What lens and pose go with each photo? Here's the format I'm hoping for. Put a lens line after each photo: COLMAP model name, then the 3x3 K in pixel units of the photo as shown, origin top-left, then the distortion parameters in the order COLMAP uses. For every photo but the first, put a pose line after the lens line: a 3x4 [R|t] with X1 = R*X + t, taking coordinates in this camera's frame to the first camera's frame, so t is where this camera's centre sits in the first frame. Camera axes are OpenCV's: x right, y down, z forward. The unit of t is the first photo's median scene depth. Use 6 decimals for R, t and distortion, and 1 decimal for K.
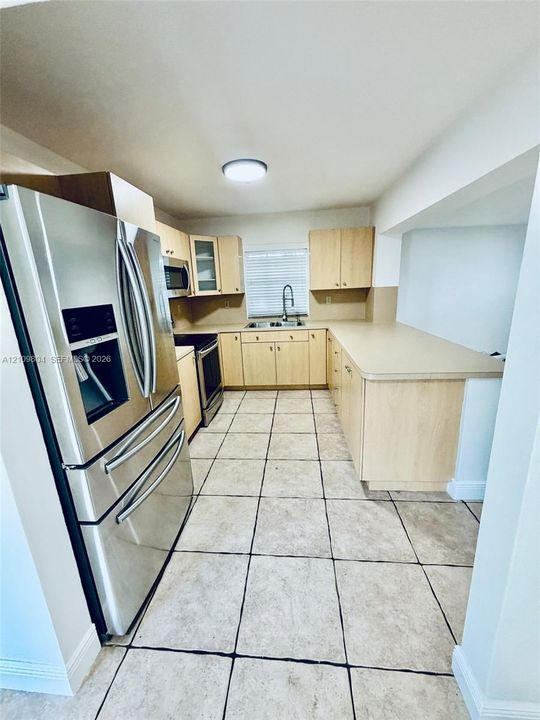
lens RADIAL K [[288.0, 0, 270.0], [0, 288.0, 360.1], [0, 0, 1]] dist [-0.001155, 0.000559]
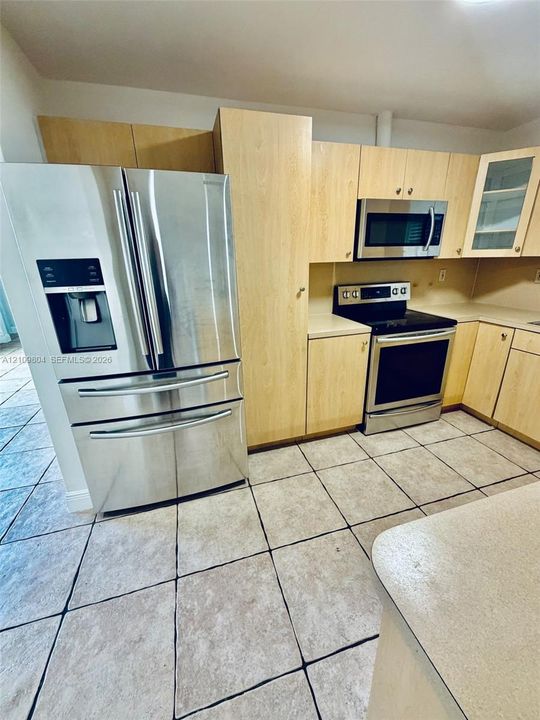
lens RADIAL K [[288.0, 0, 269.6], [0, 288.0, 357.5], [0, 0, 1]] dist [-0.001155, 0.000559]
pose [[0.359689, 0.340865, -0.868582, 0.346287], [-0.229568, 0.934598, 0.271707, -0.133811], [0.904391, 0.101669, 0.414416, 0.544918]]
